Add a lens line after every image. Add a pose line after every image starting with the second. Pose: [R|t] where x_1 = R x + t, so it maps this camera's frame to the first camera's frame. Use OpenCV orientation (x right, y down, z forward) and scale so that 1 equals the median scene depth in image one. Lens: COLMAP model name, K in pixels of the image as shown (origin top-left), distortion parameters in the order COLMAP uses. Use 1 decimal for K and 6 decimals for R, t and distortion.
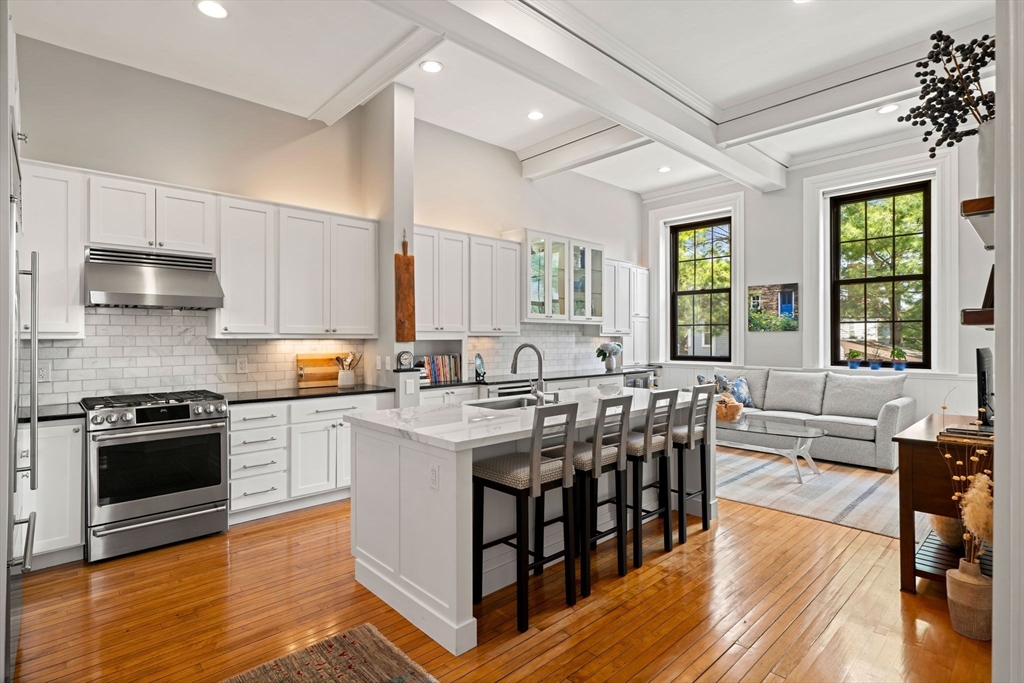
lens RADIAL K [[485.6, 0, 510.0], [0, 485.6, 336.5], [0, 0, 1]] dist [-0.024683, -0.000392]
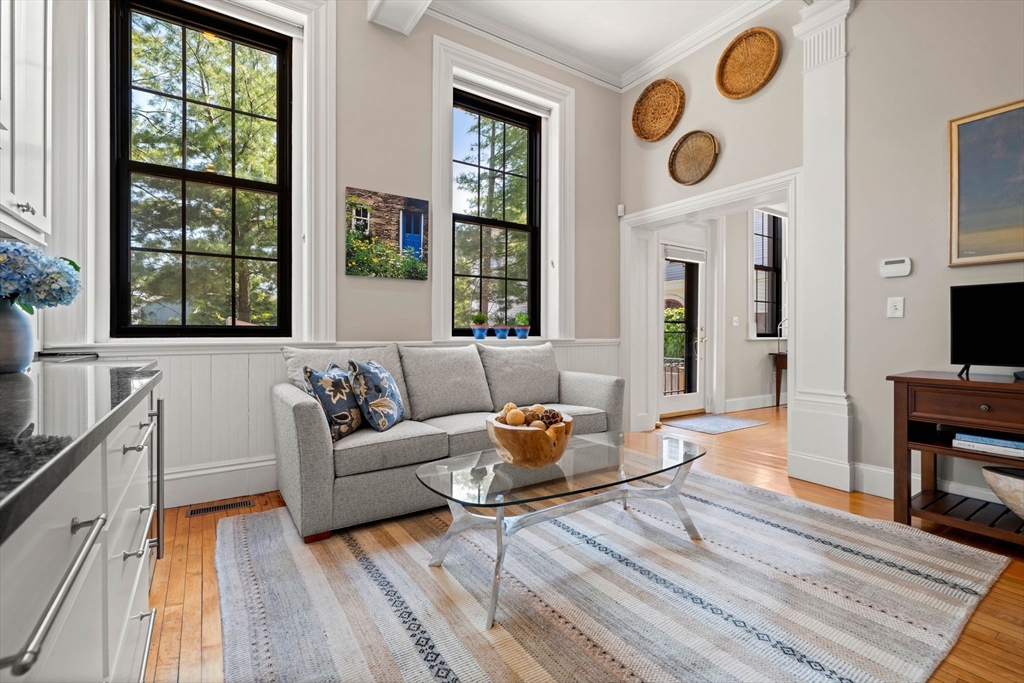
lens RADIAL K [[463.6, 0, 510.0], [0, 463.6, 335.5], [0, 0, 1]] dist [-0.002112, 0.000086]
pose [[0.149127, -0.004781, 0.988806, 0.031547], [-0.005019, 0.999972, 0.005592, 0.051971], [-0.988805, -0.005797, 0.149099, 0.771549]]
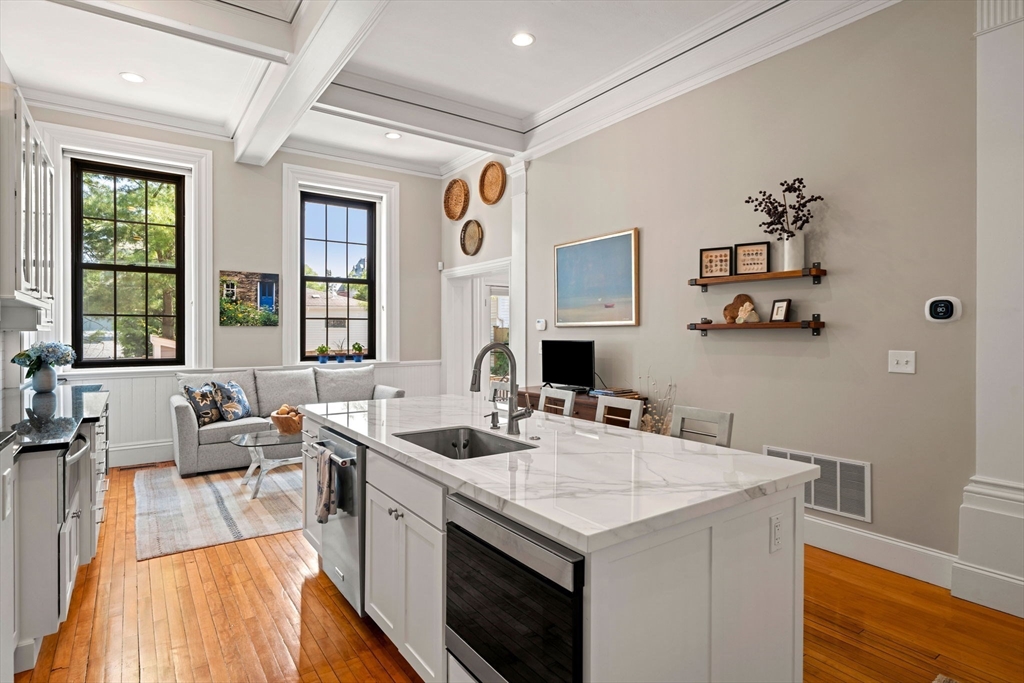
lens RADIAL K [[540.2, 0, 511.6], [0, 540.2, 334.5], [0, 0, 1]] dist [-0.001326, -0.000705]
pose [[0.117598, -0.002560, 0.993058, -0.362154], [-0.002222, 0.999993, 0.002841, 0.000470], [-0.993059, -0.002540, 0.117592, 0.413327]]
